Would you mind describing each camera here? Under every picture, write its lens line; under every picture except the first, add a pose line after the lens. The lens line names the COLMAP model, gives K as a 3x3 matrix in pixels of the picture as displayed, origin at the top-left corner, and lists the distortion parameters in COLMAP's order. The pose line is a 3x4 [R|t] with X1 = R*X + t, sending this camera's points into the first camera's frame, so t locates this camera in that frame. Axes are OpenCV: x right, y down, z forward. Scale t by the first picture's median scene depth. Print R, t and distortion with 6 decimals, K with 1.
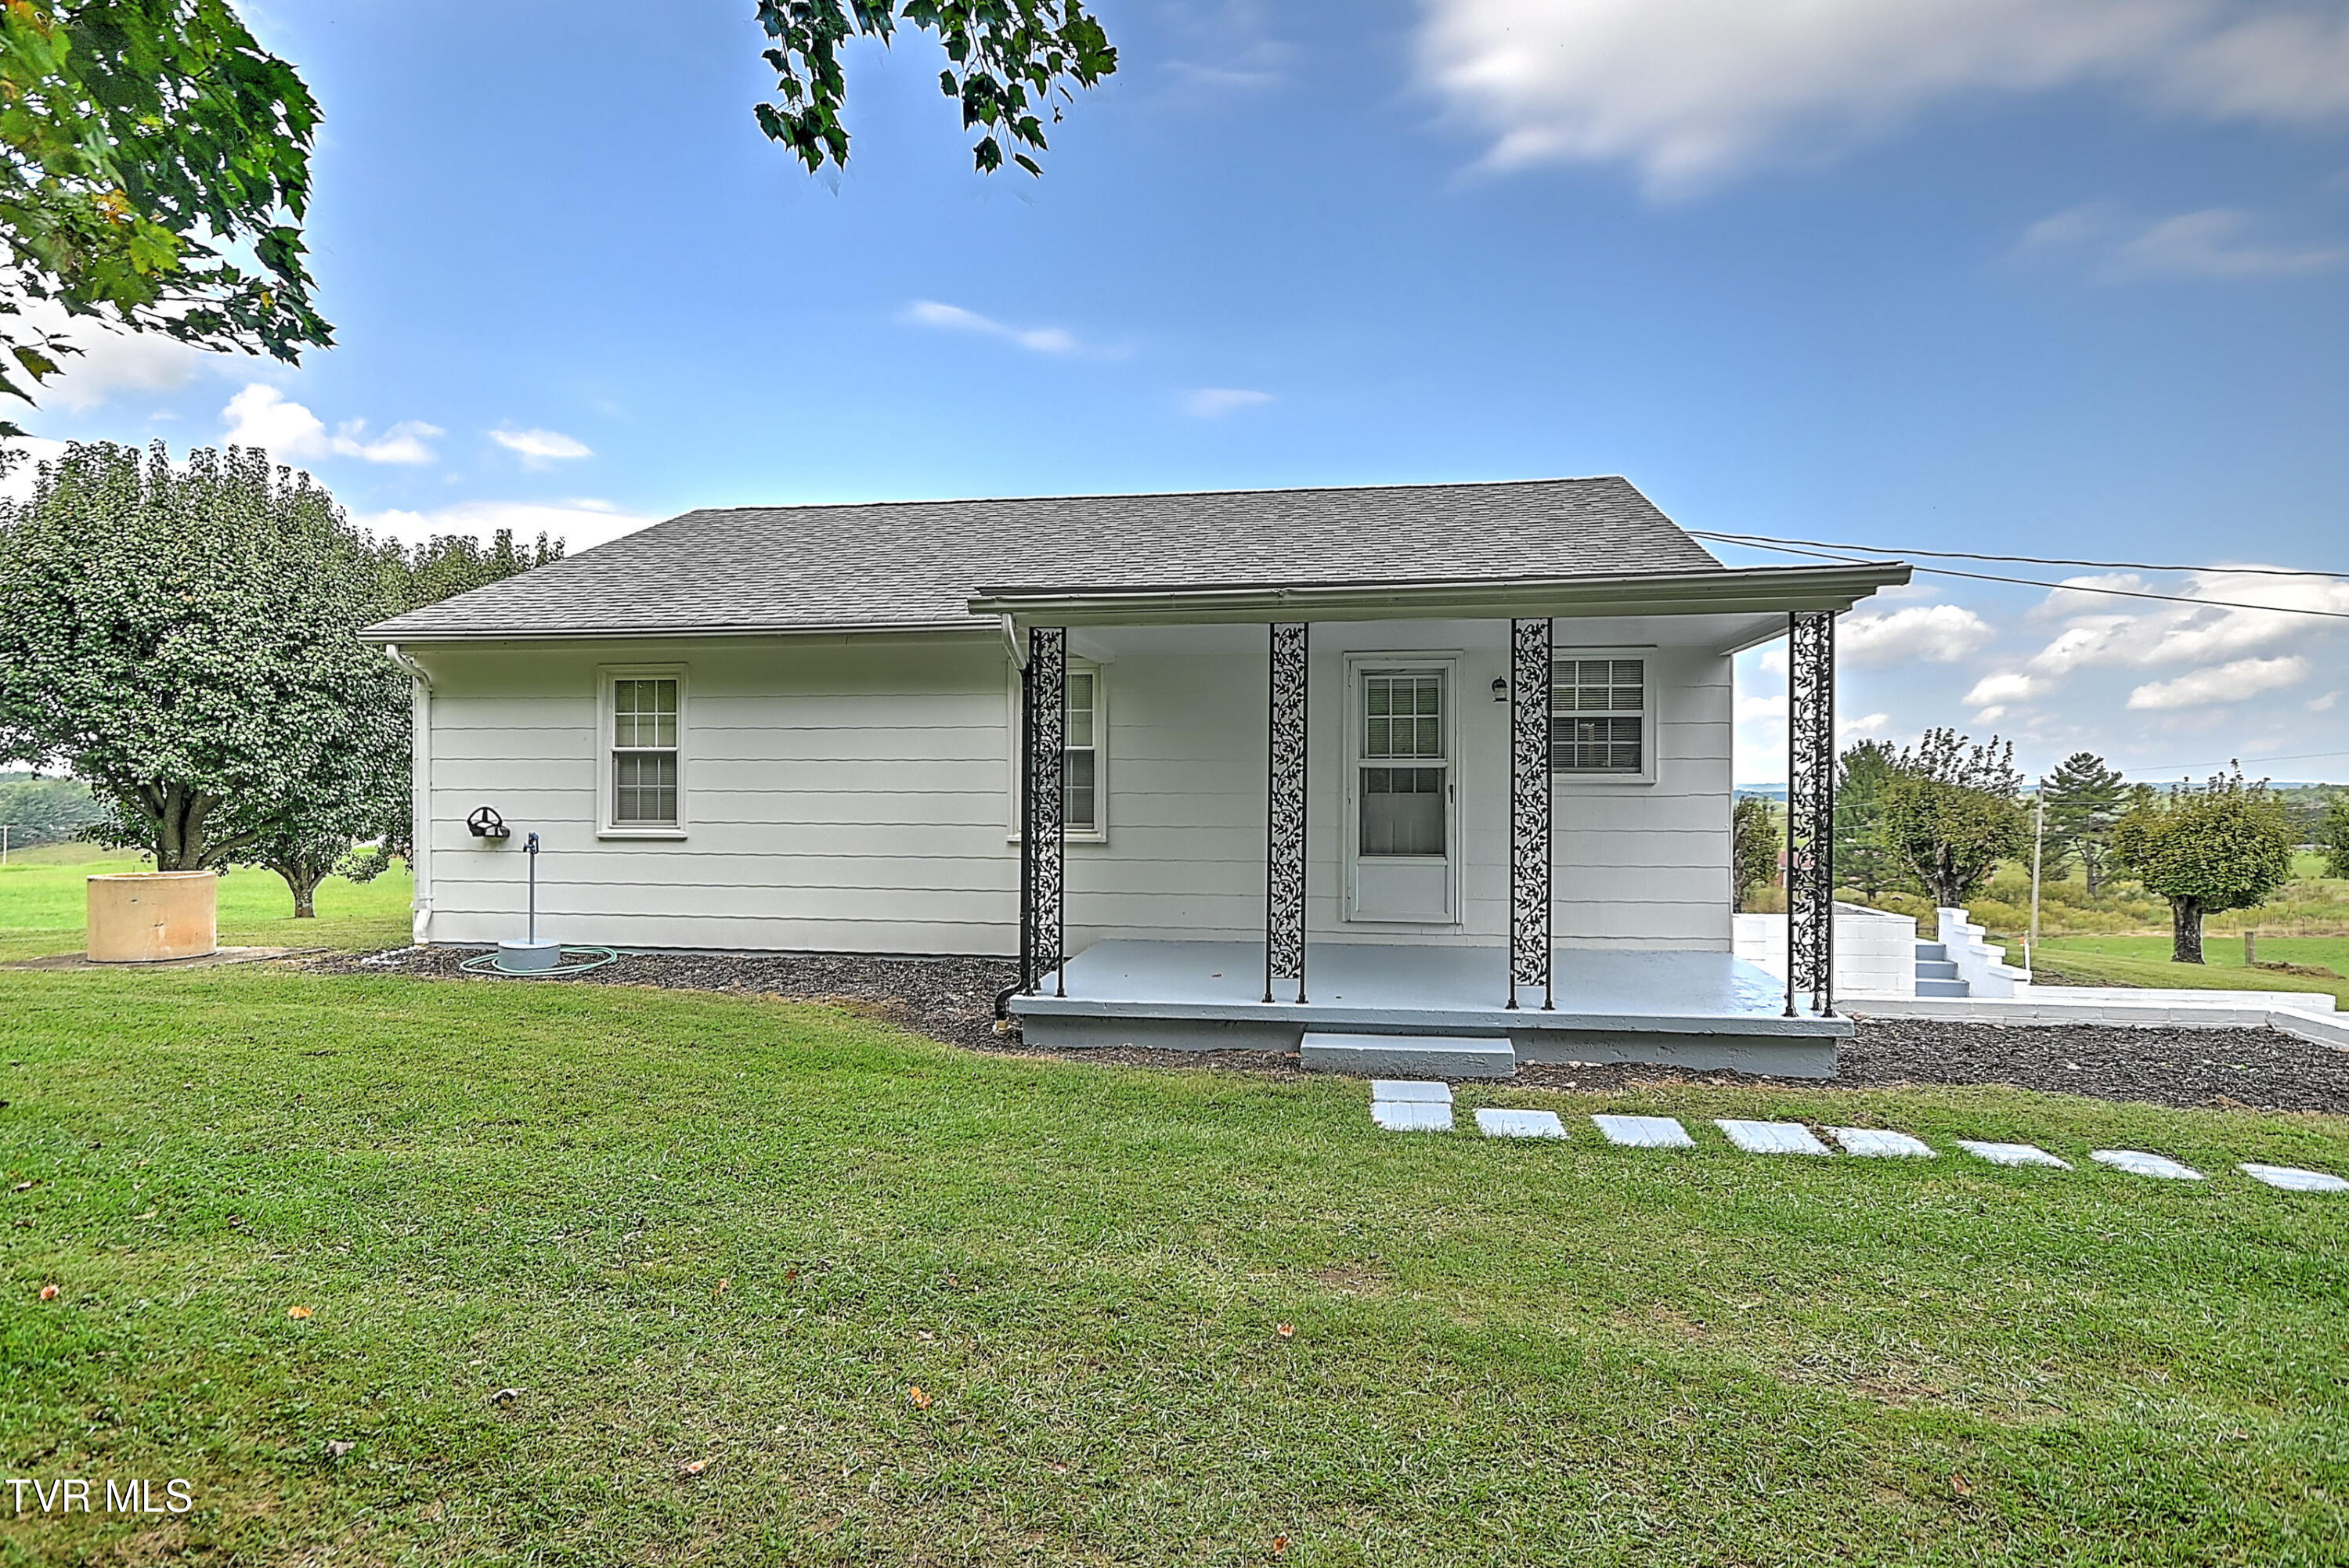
lens RADIAL K [[1255.0, 0, 1170.7], [0, 1255.0, 800.5], [0, 0, 1]] dist [0.005022, 0.023625]
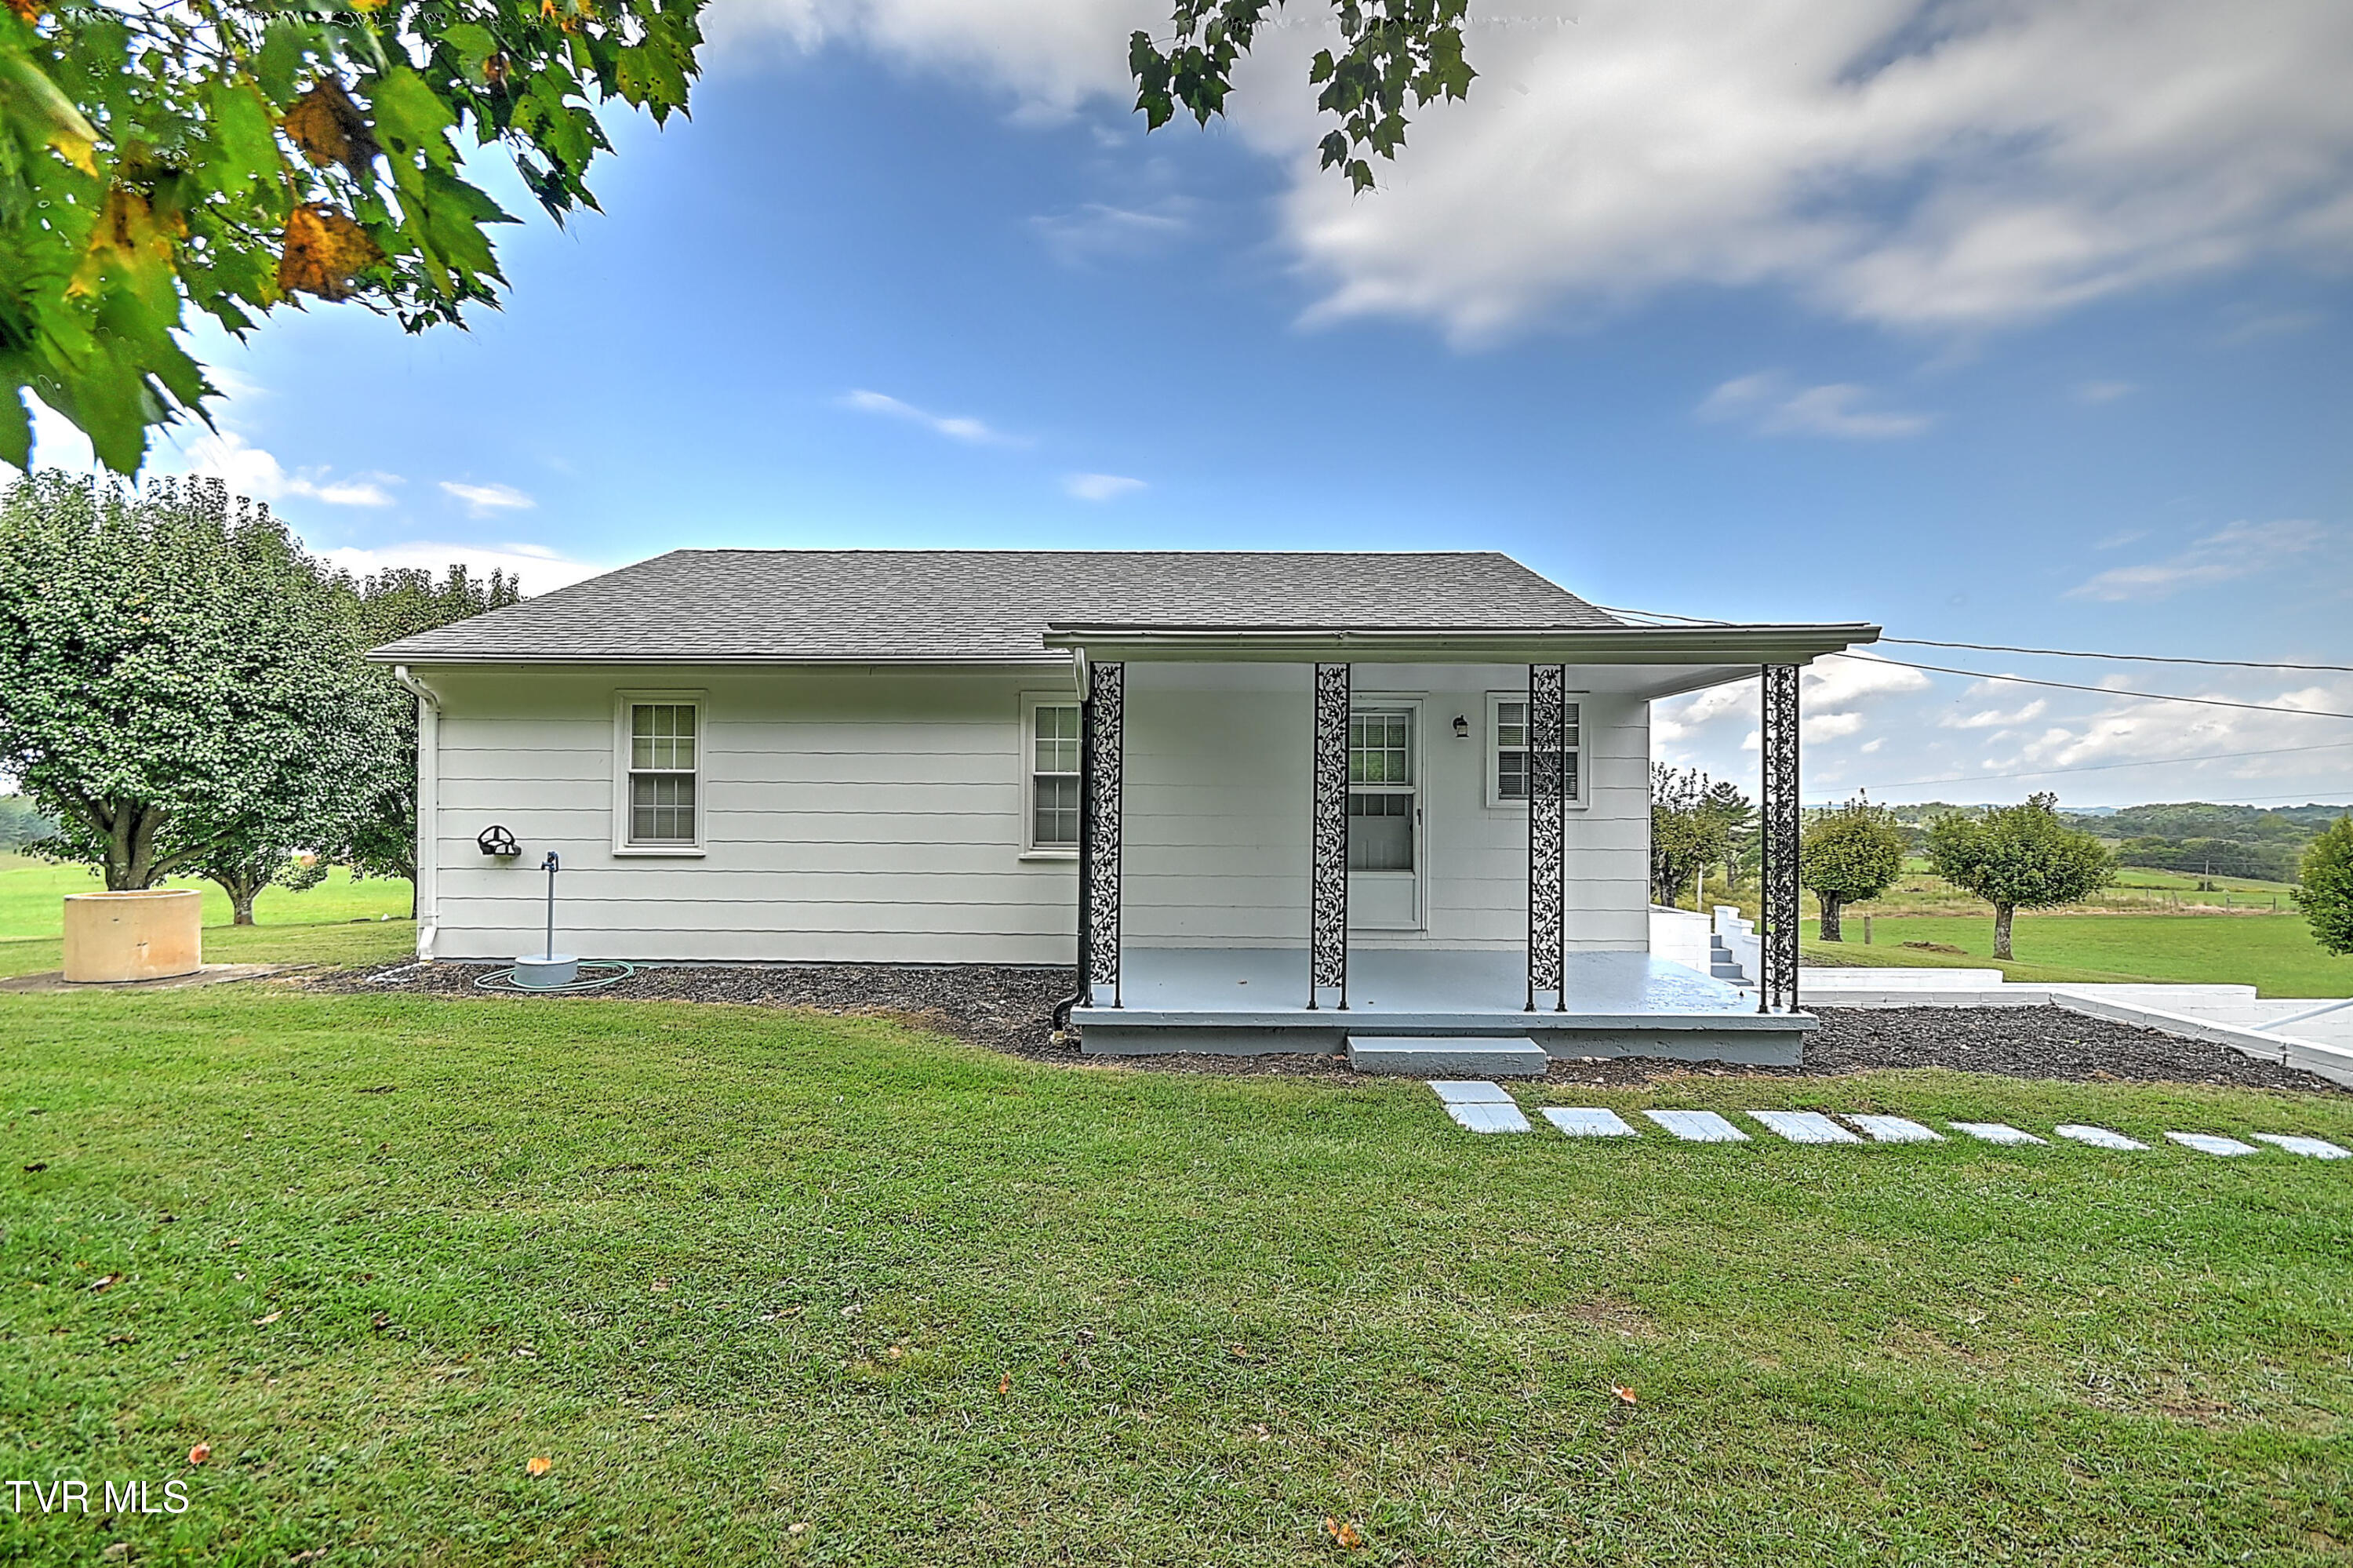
lens RADIAL K [[1030.5, 0, 1170.2], [0, 1030.5, 802.0], [0, 0, 1]] dist [0.007922, -0.000382]
pose [[0.989891, 0.005209, 0.141735, -0.122814], [-0.003441, 0.999913, -0.012710, -0.005588], [-0.141789, 0.012094, 0.989823, 0.089189]]
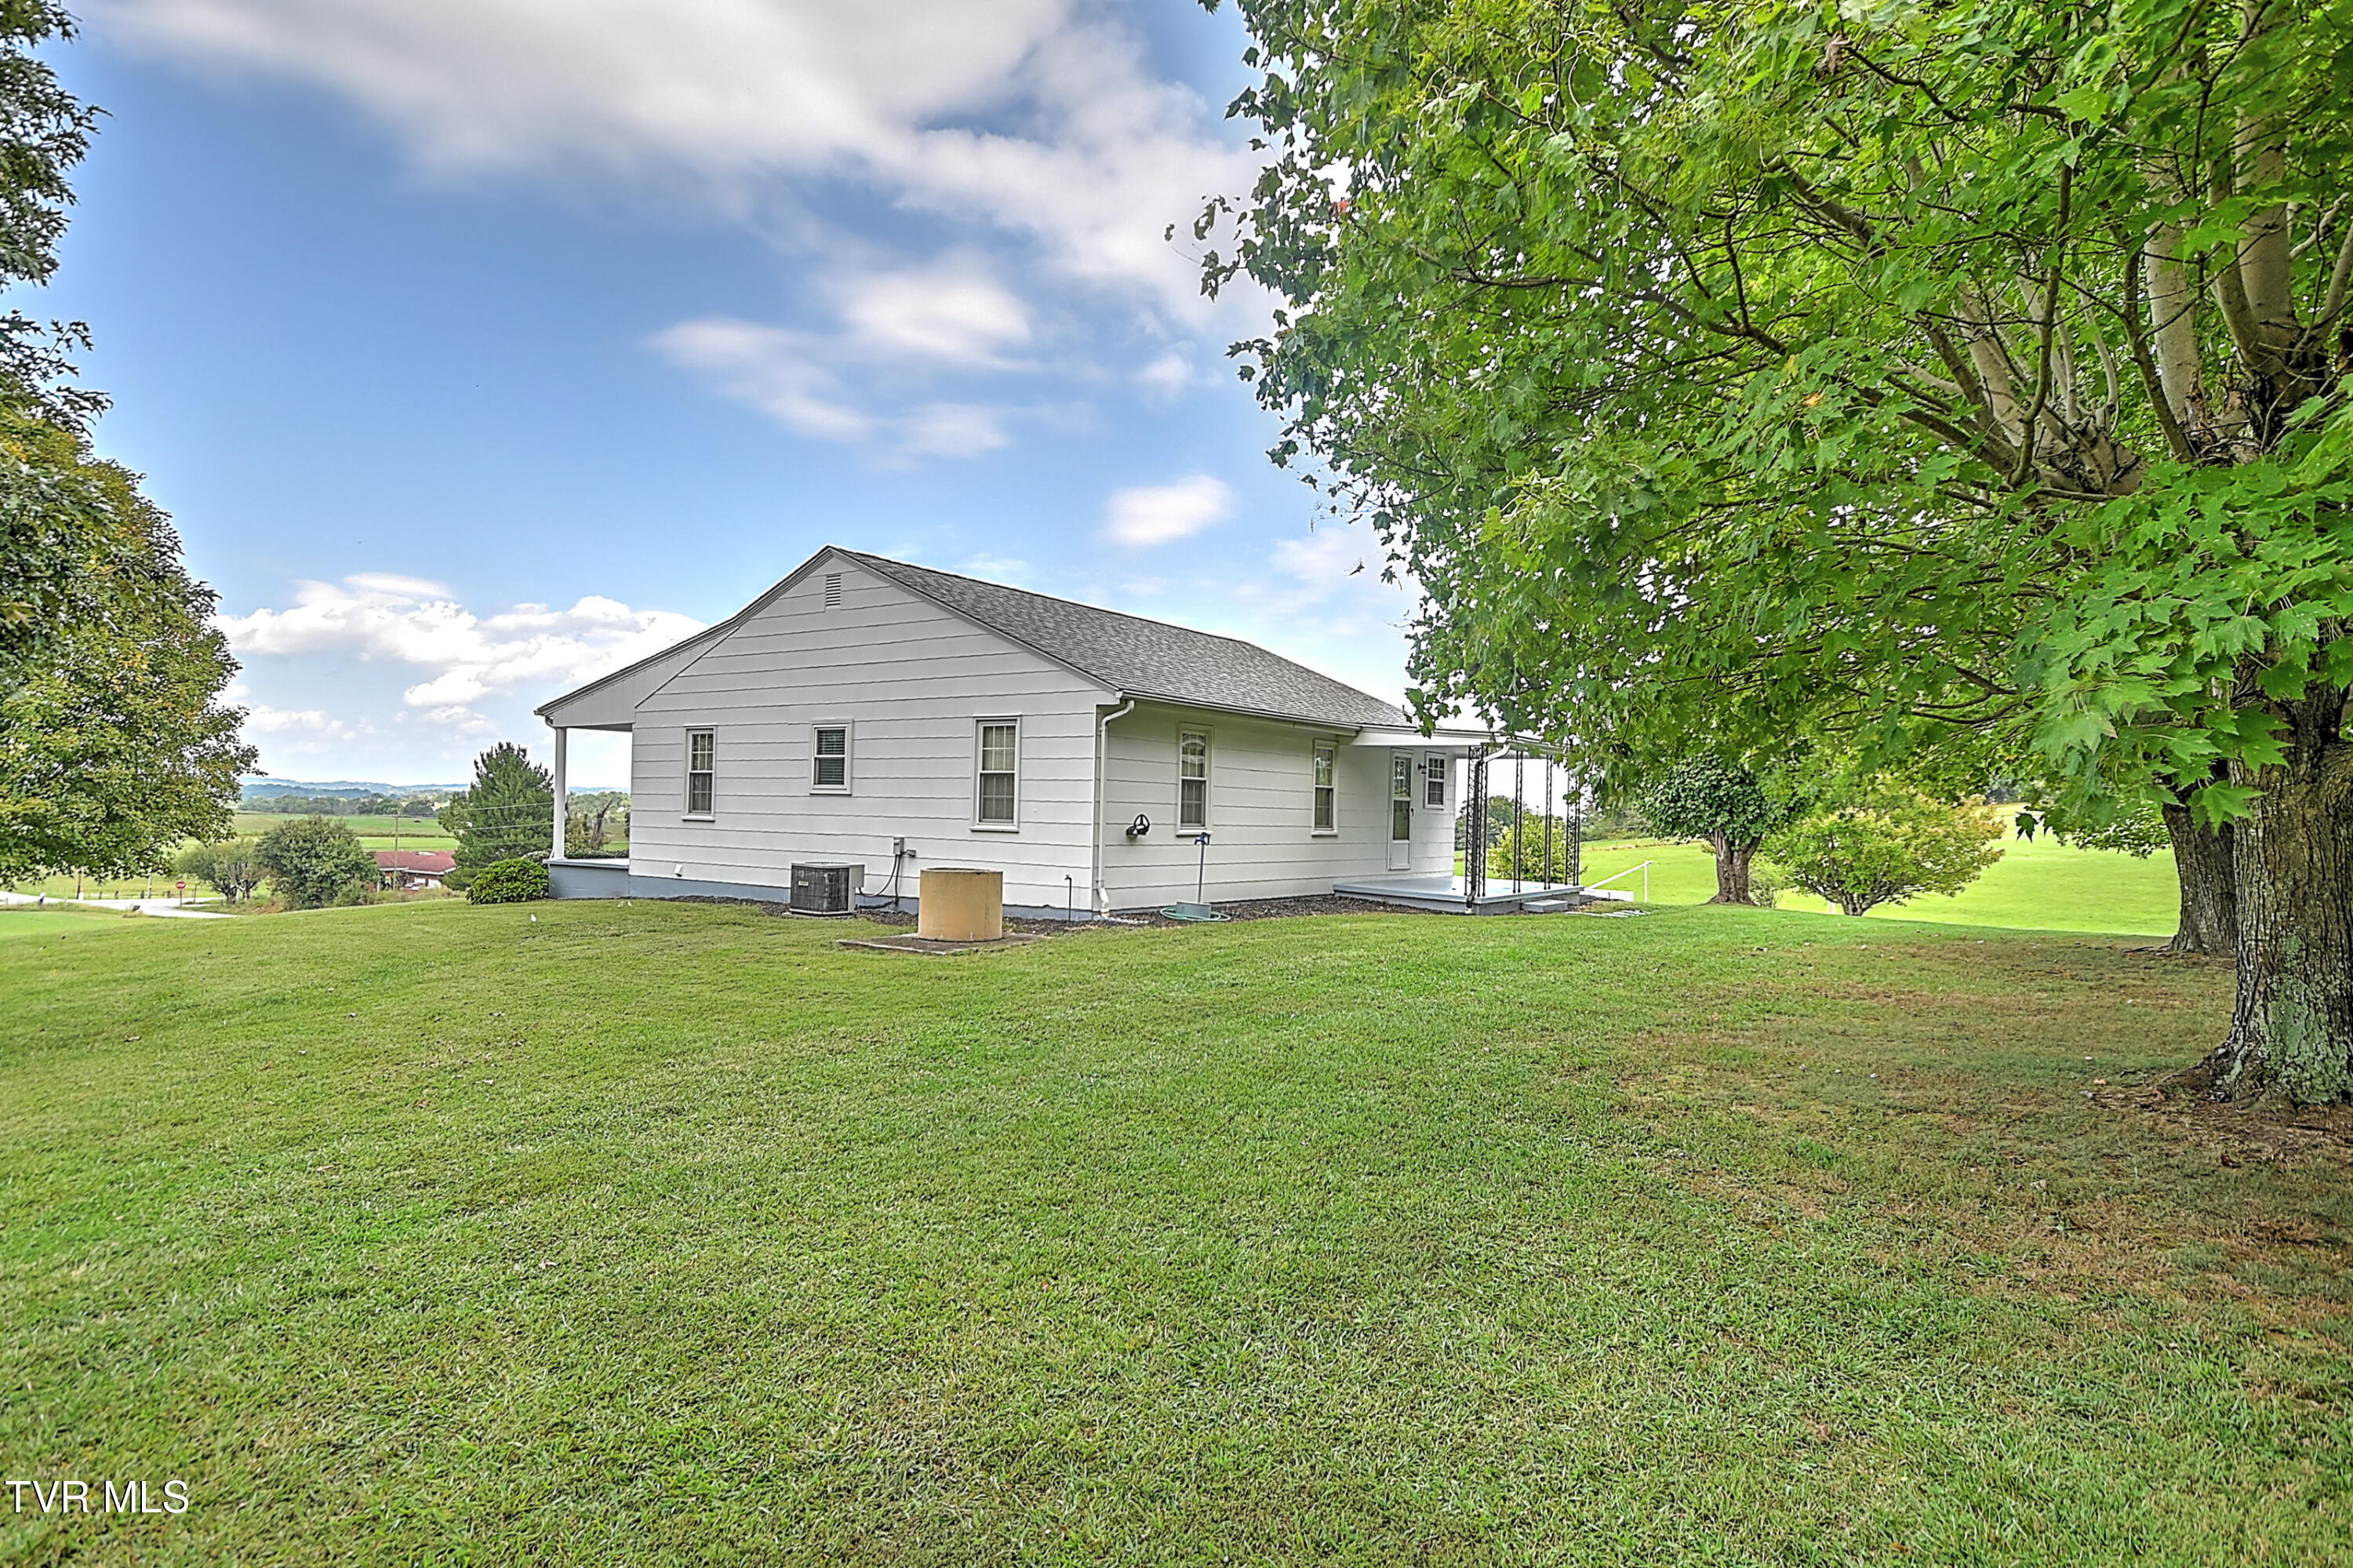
lens RADIAL K [[1257.4, 0, 1172.7], [0, 1257.4, 800.5], [0, 0, 1]] dist [0.005022, 0.023625]
pose [[0.444262, 0.013864, 0.895790, -1.843029], [-0.015267, 0.999852, -0.007903, -0.000761], [-0.895767, -0.010165, 0.444408, 0.335948]]
